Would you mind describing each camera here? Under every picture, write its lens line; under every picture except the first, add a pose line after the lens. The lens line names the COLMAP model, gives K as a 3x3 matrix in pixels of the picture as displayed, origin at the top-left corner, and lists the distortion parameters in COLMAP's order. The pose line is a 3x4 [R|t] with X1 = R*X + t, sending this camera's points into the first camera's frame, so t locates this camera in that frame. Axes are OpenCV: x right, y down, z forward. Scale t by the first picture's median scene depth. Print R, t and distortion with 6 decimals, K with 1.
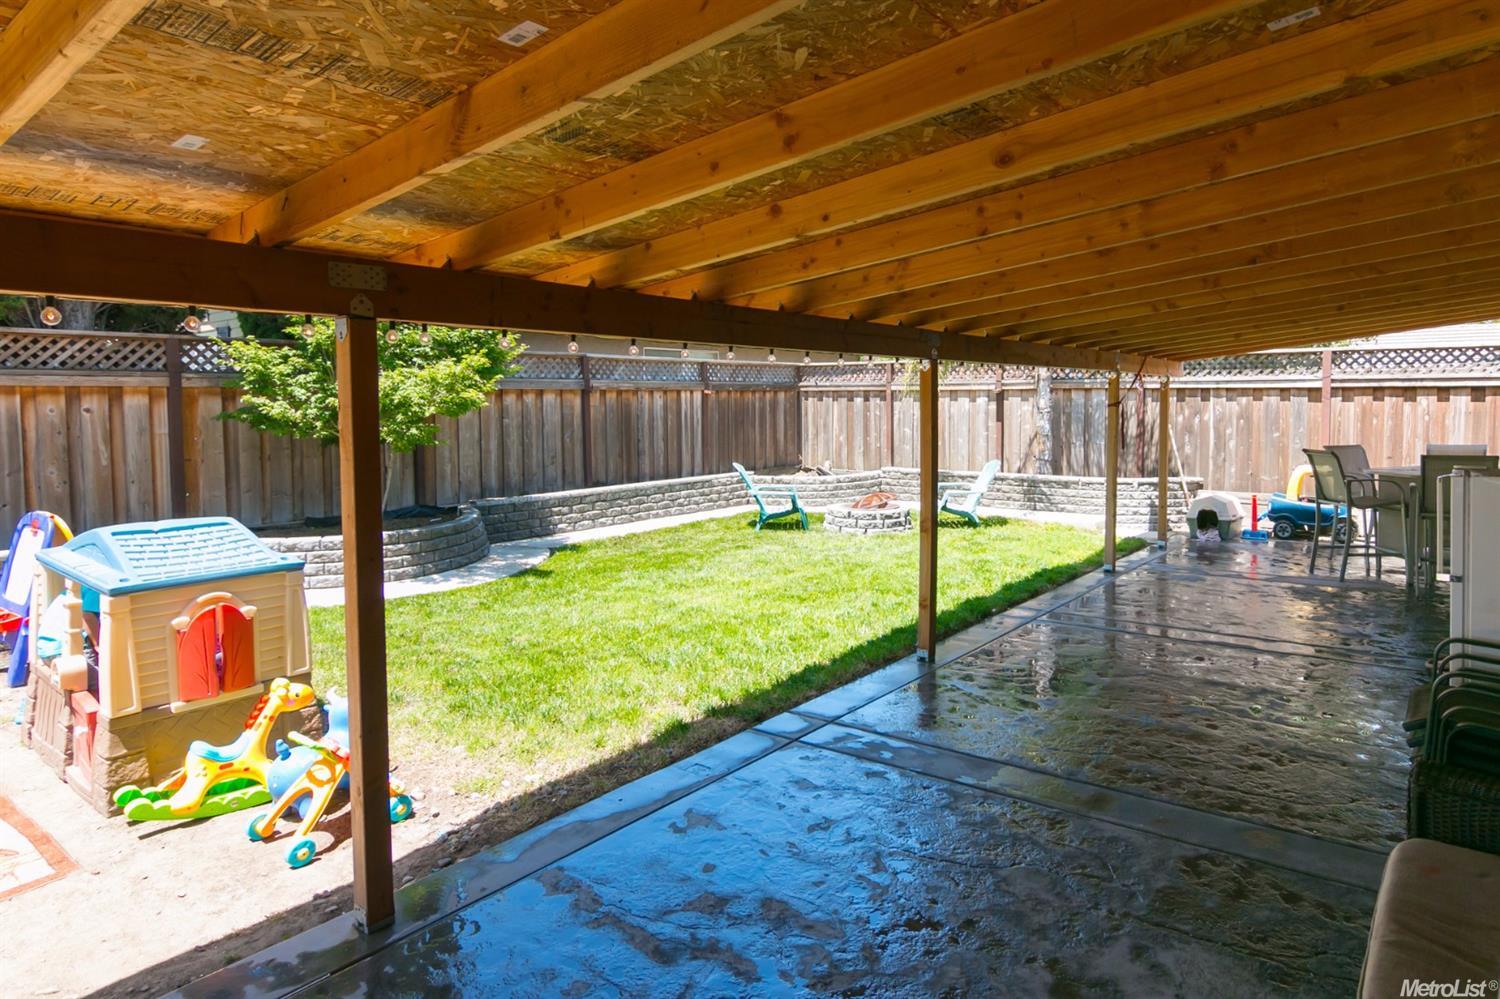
lens RADIAL K [[887.0, 0, 787.3], [0, 887.0, 477.5], [0, 0, 1]] dist [-0.003168, -0.001223]
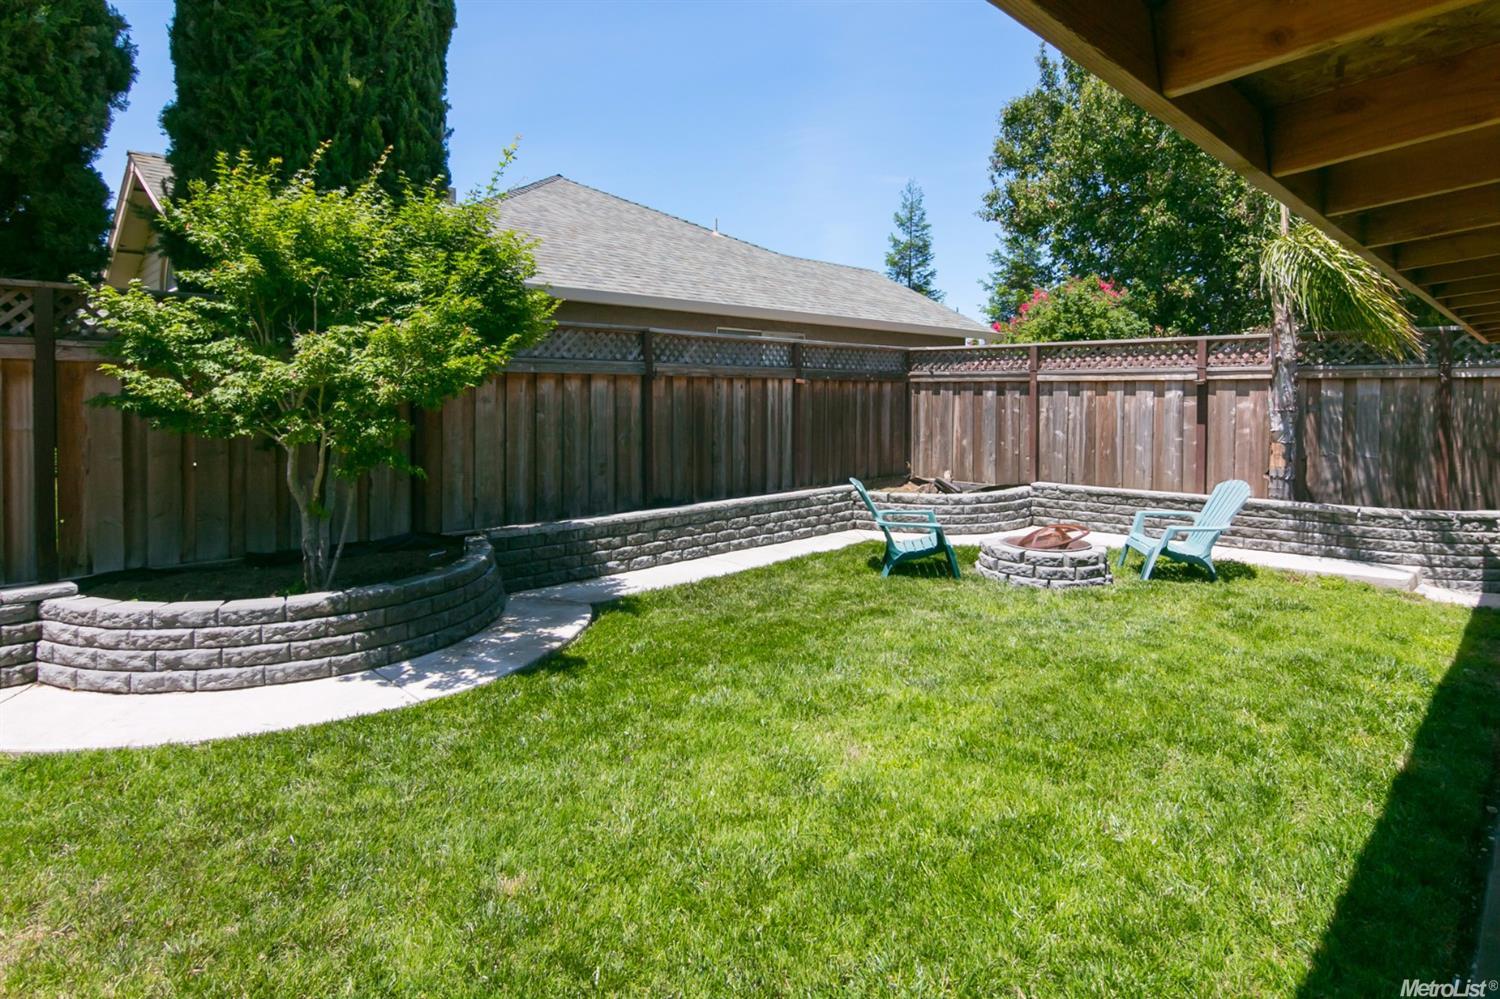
lens RADIAL K [[853.6, 0, 749.7], [0, 853.6, 444.8], [0, 0, 1]] dist [0.000198, -0.000214]
pose [[0.995226, 0.013890, -0.096604, -0.071115], [-0.016932, 0.999384, -0.030746, -0.019685], [0.096117, 0.032235, 0.994848, 0.293920]]
